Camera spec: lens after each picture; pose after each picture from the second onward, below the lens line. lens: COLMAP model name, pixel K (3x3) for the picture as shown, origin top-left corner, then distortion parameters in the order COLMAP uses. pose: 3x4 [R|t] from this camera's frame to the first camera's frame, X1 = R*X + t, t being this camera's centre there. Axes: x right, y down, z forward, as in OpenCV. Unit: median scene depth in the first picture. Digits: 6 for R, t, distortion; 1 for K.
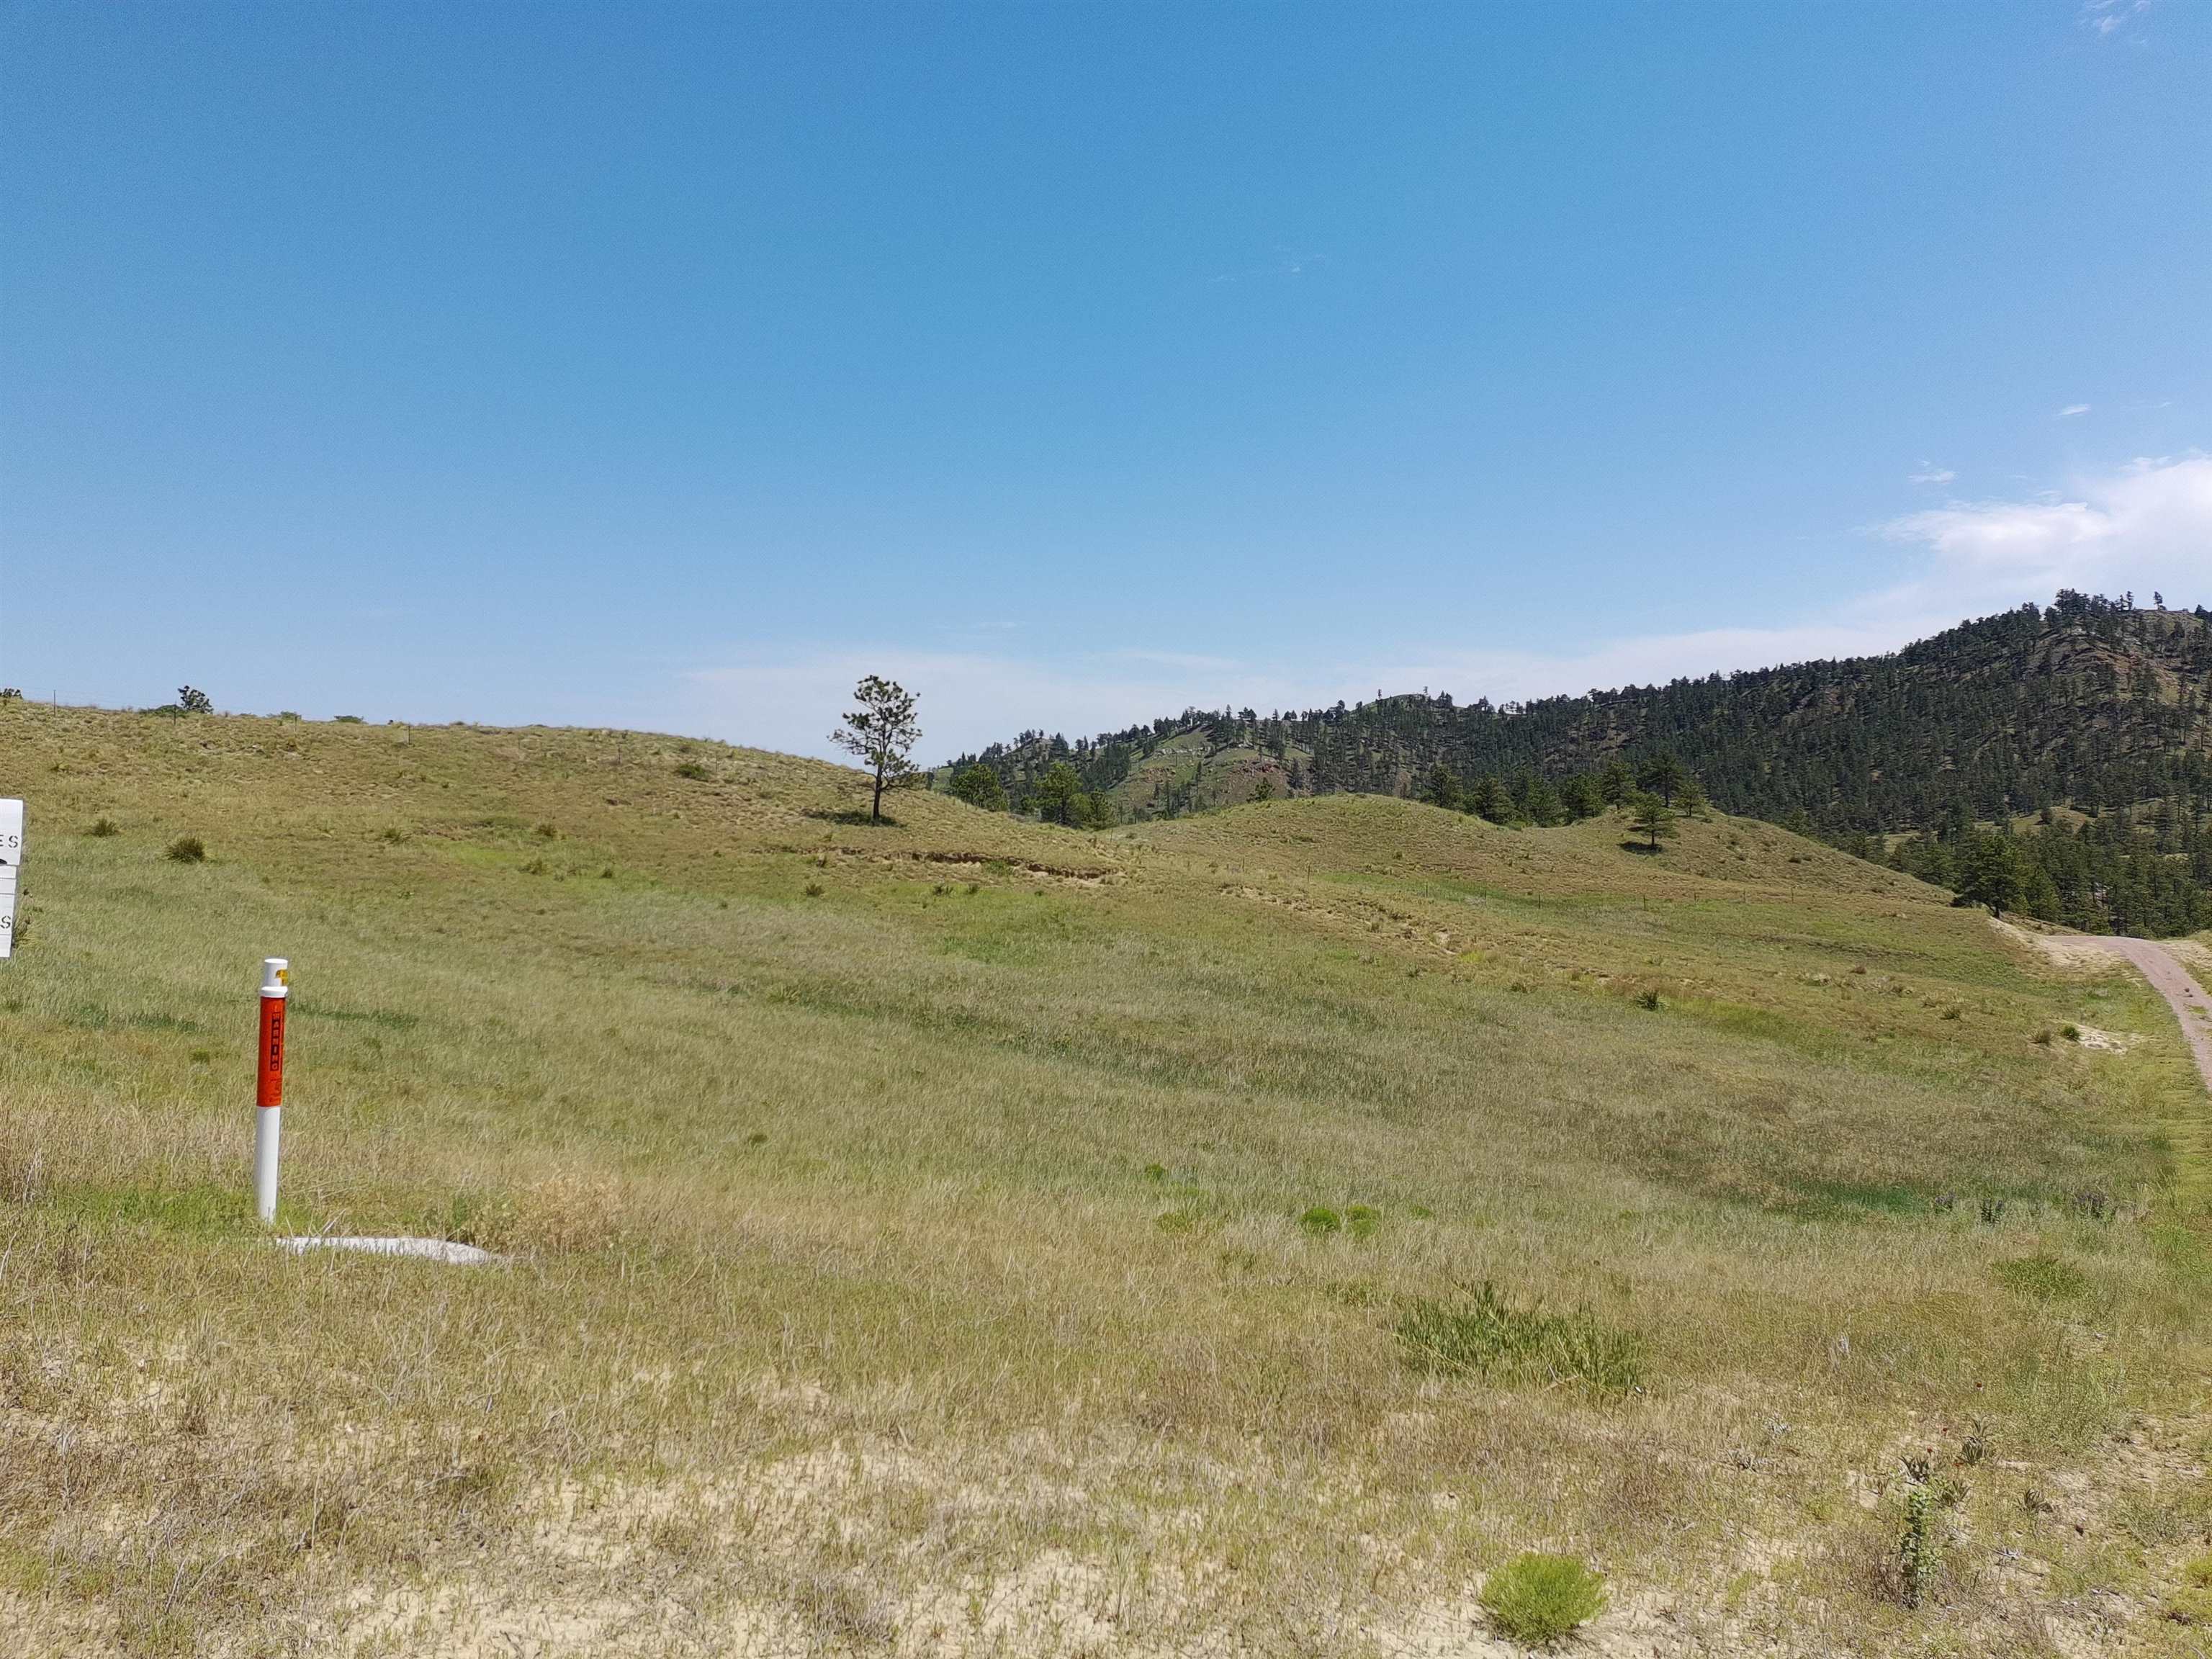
lens RADIAL K [[1634.3, 0, 1110.7], [0, 1634.3, 835.7], [0, 0, 1]] dist [0.086426, -0.075469]
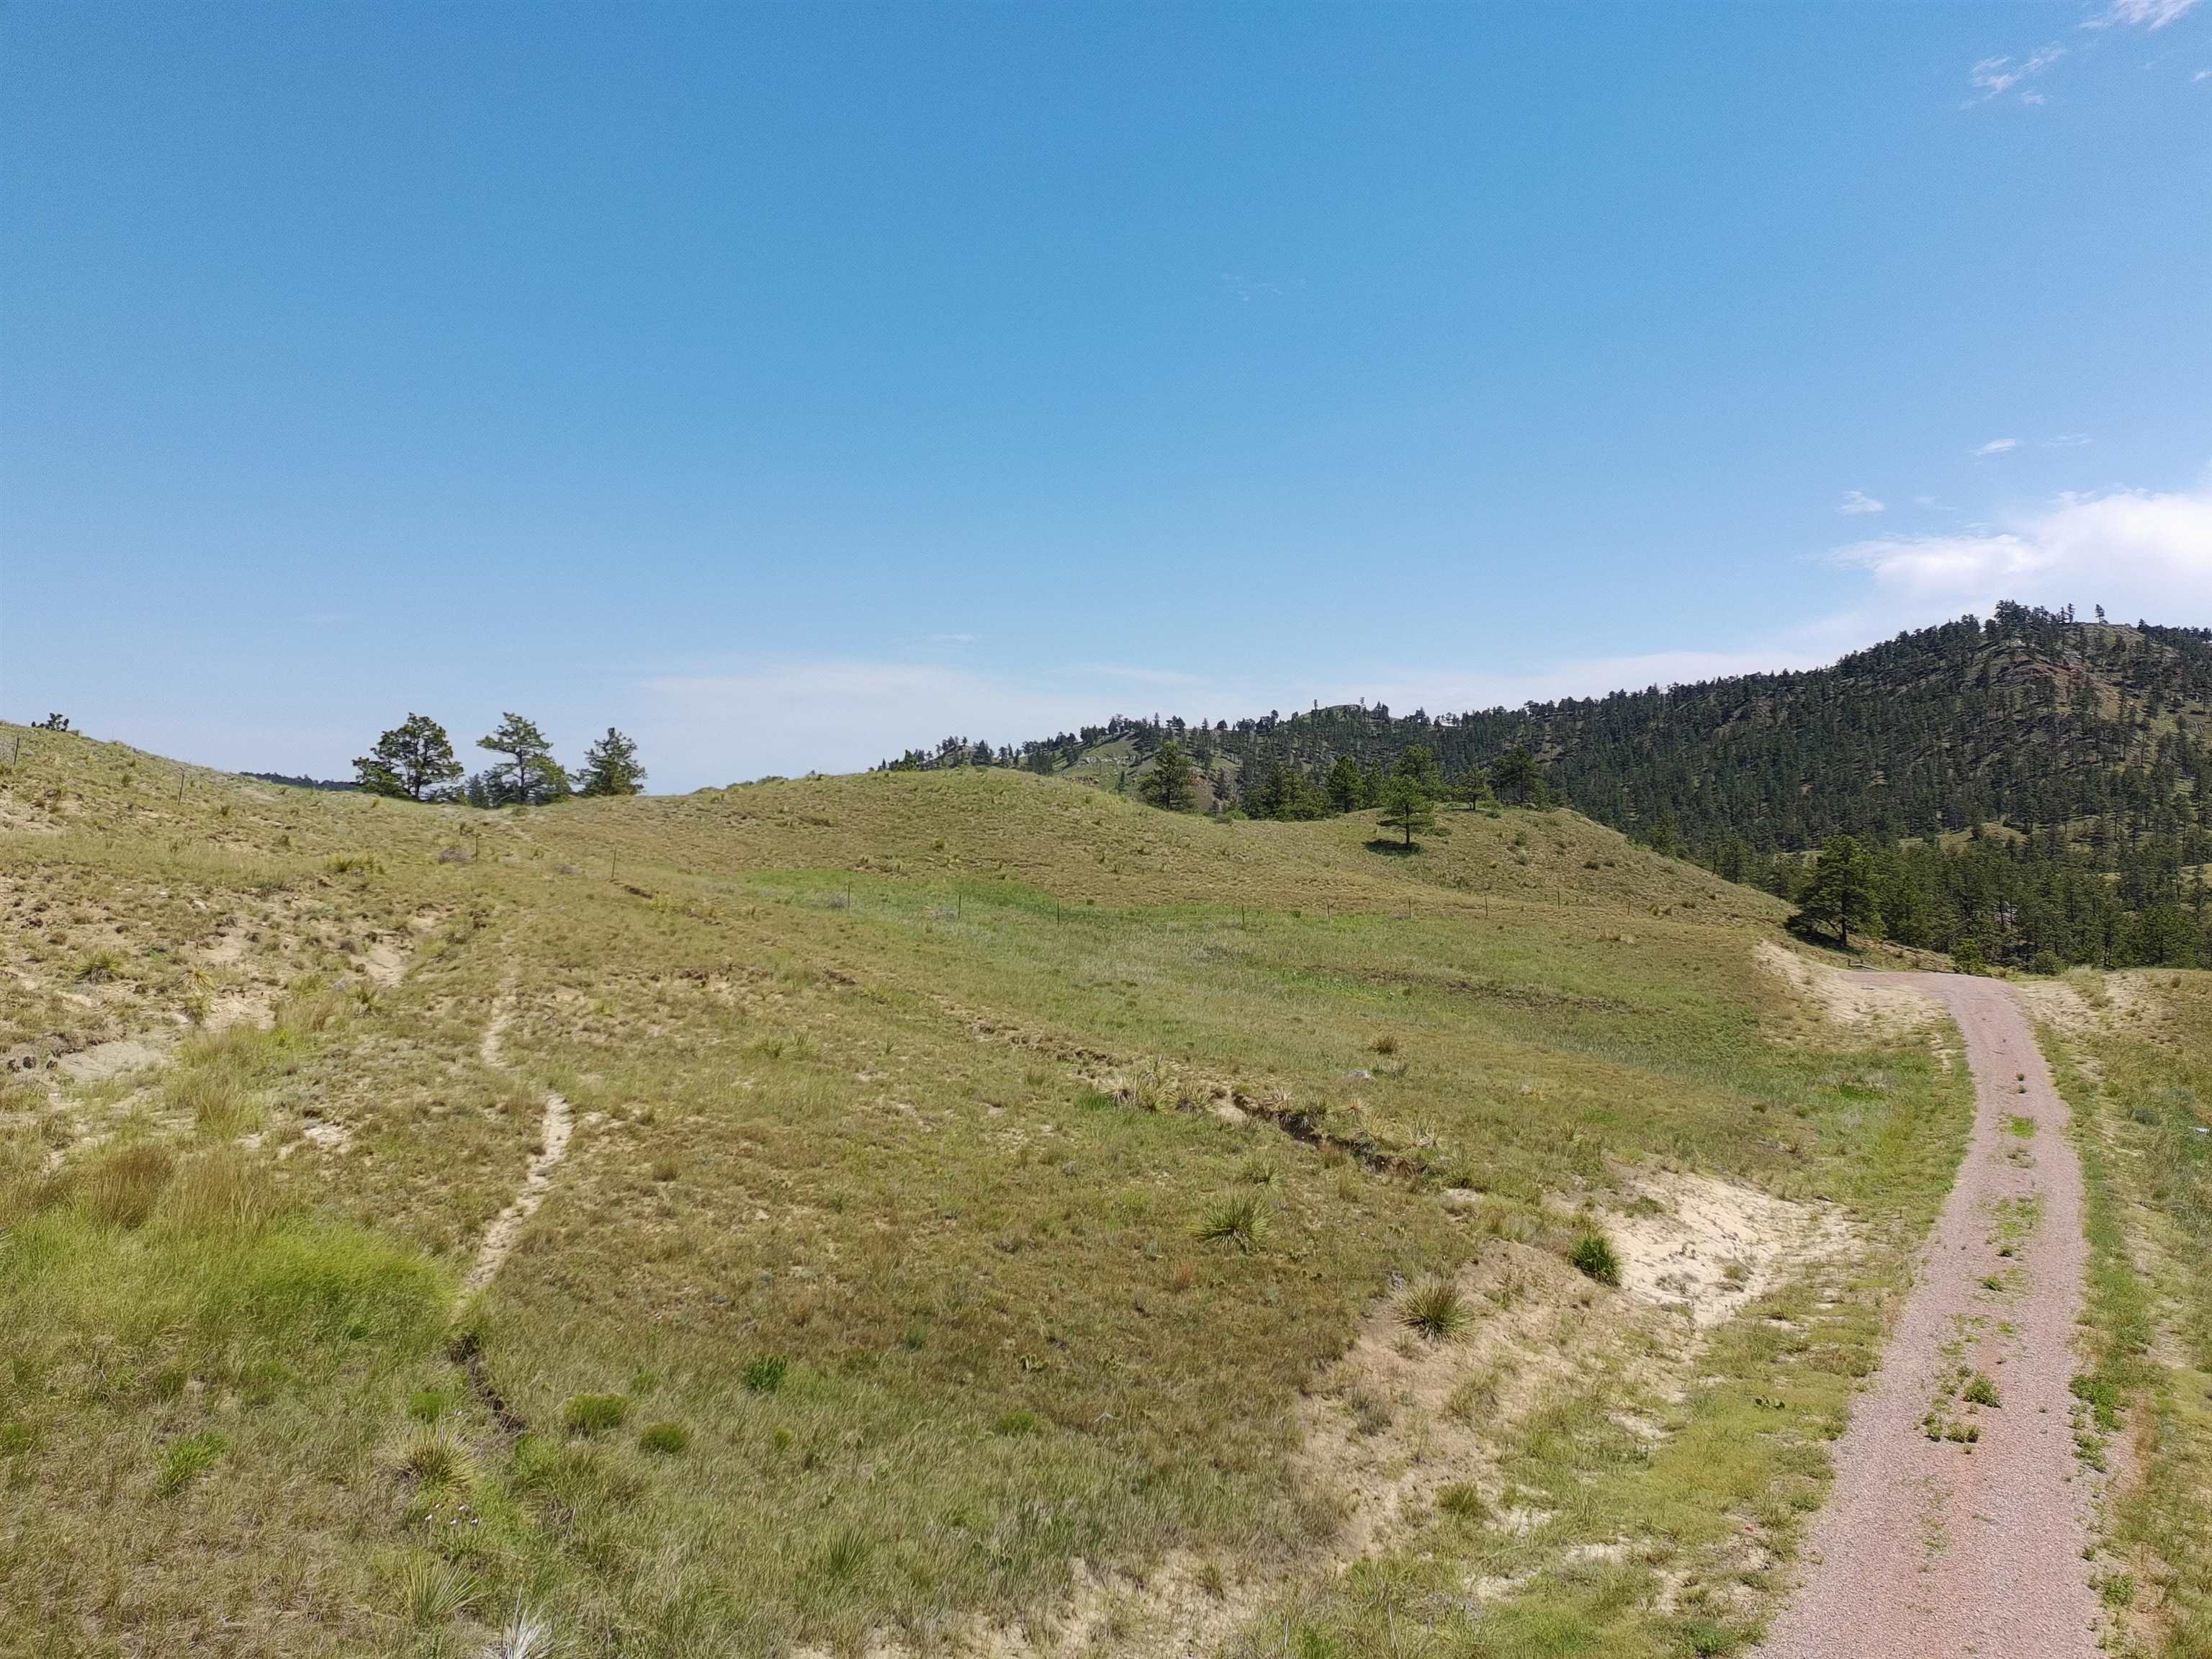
lens RADIAL K [[1634.3, 0, 1108.3], [0, 1634.3, 832.0], [0, 0, 1]] dist [0.086426, -0.075469]
pose [[0.999741, 0.010280, 0.020317, 0.173973], [-0.010060, 0.999890, -0.010930, 0.009986], [-0.020427, 0.010723, 0.999734, 0.238312]]
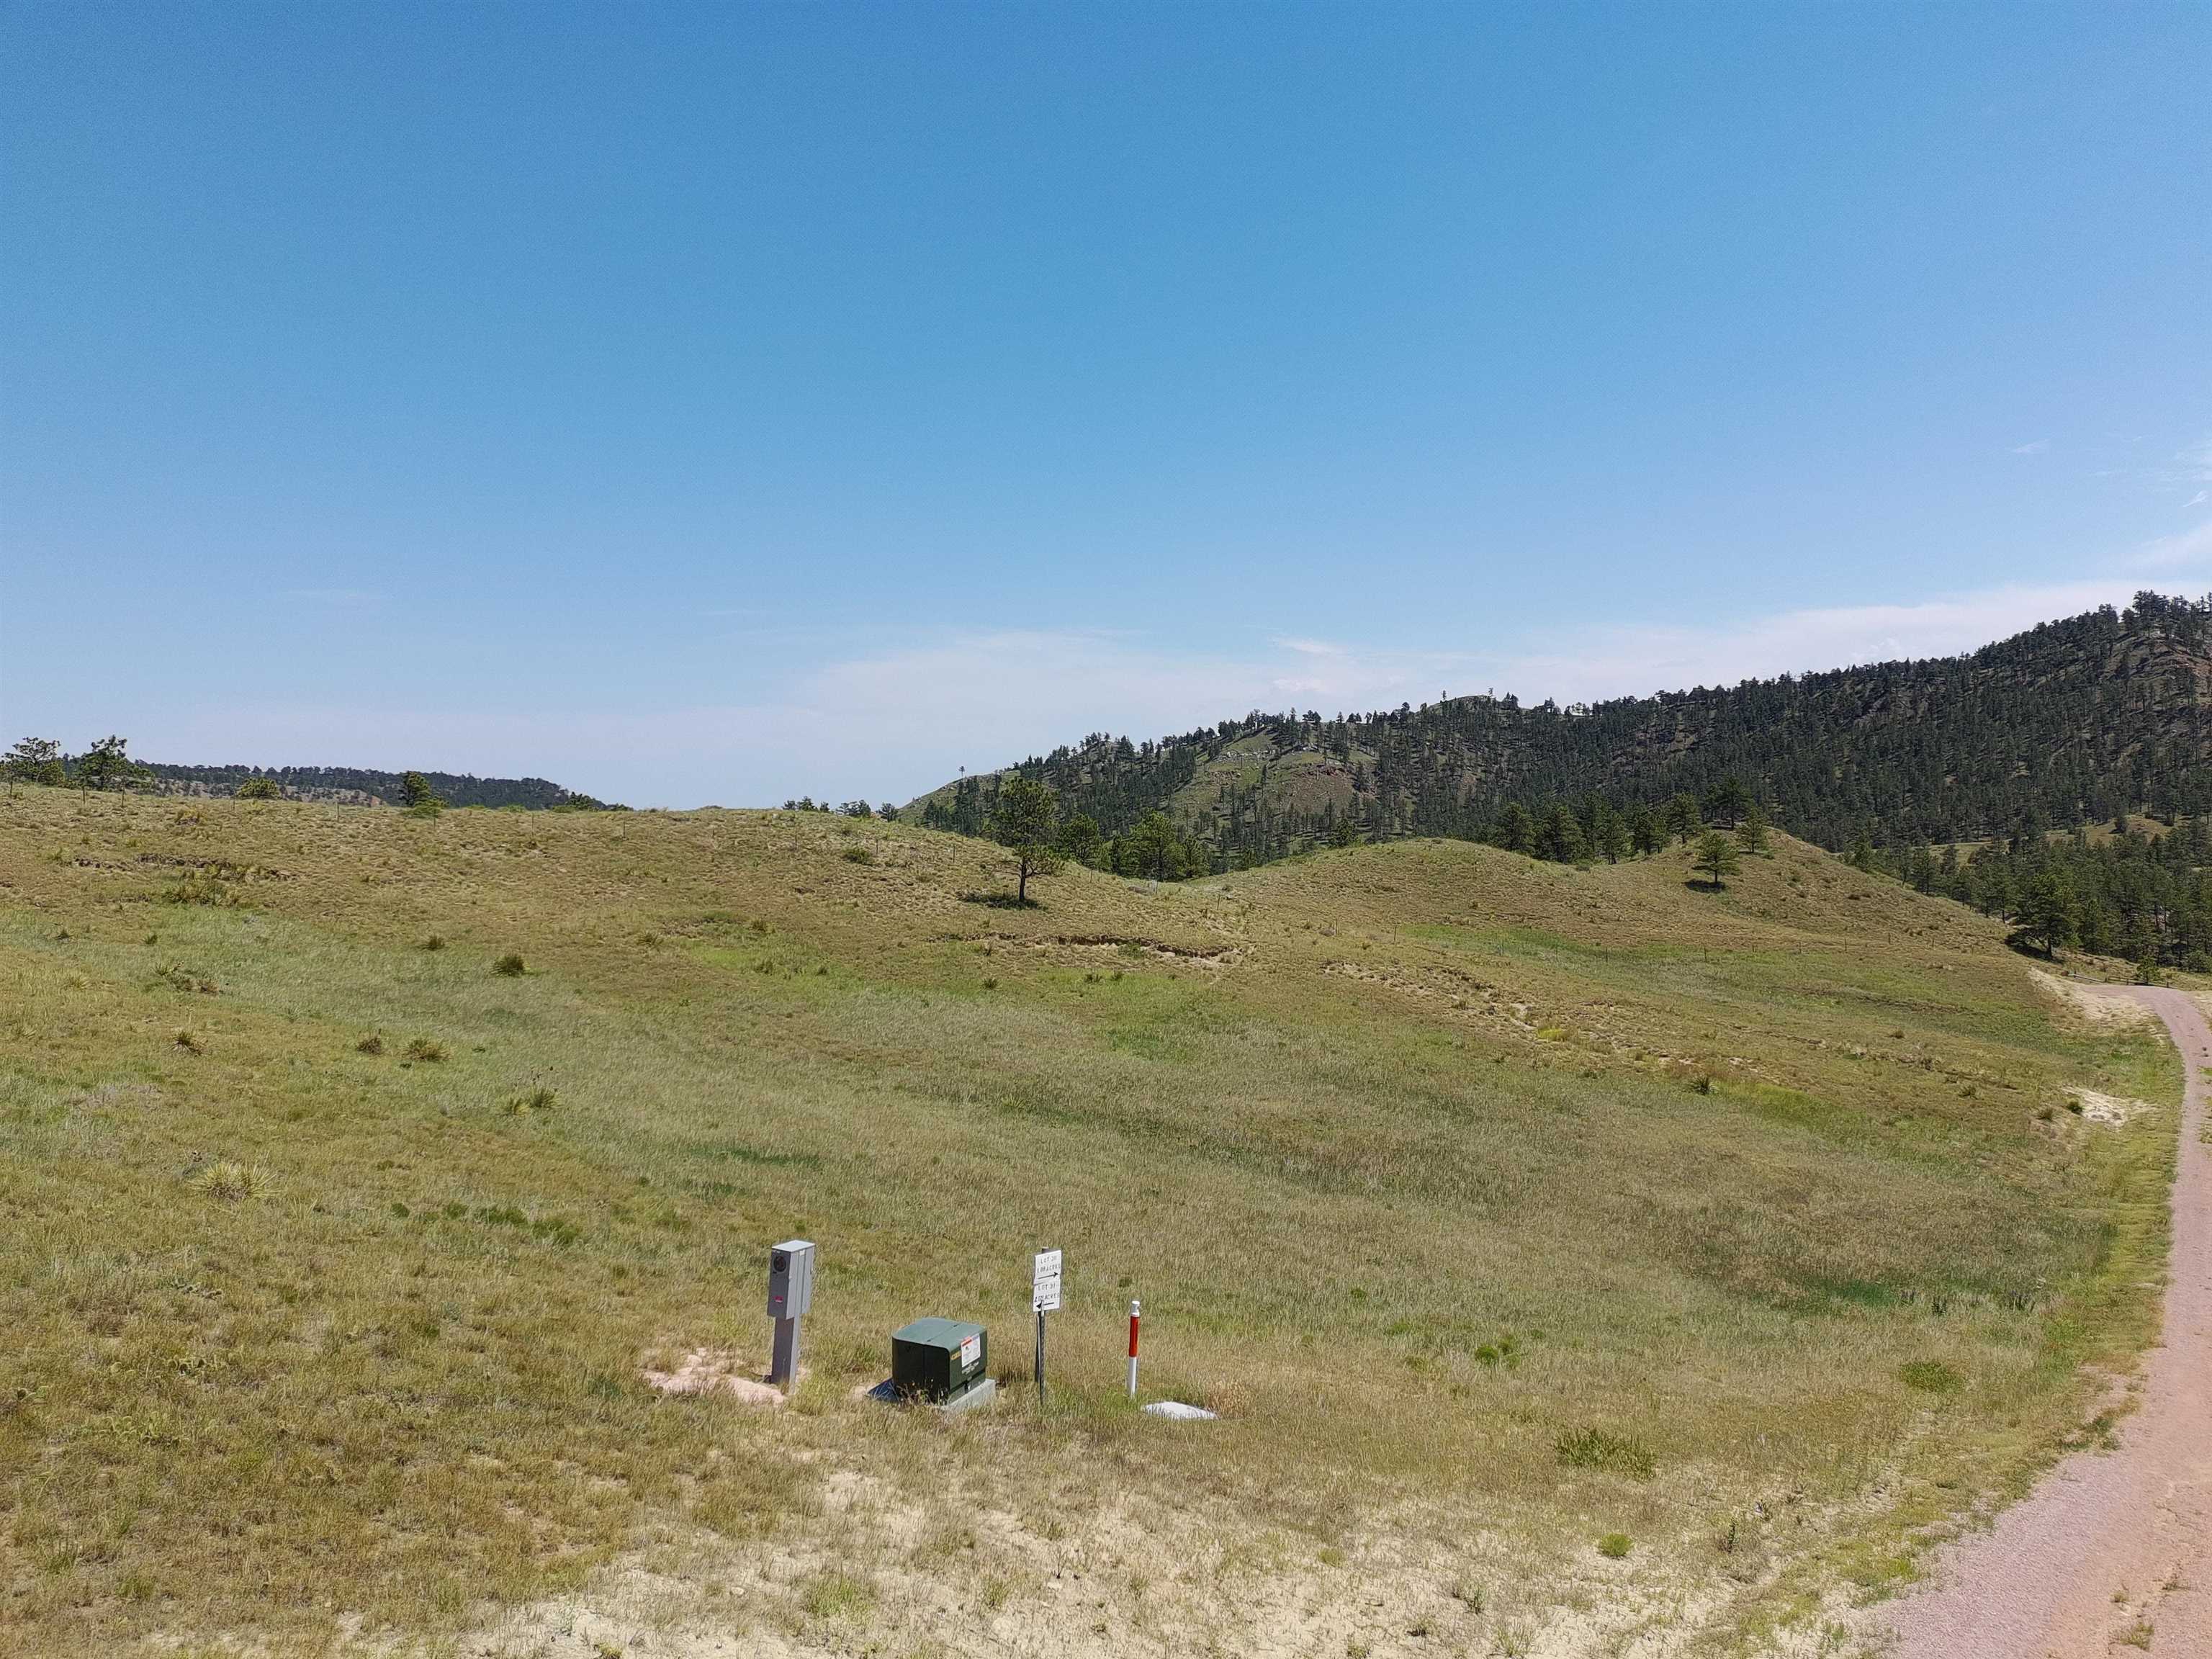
lens RADIAL K [[1634.3, 0, 1112.2], [0, 1634.3, 832.8], [0, 0, 1]] dist [0.086426, -0.075469]
pose [[0.999335, -0.000887, -0.036443, -0.017619], [0.000915, 0.999999, 0.000741, -0.027513], [0.036442, -0.000774, 0.999335, -0.066686]]
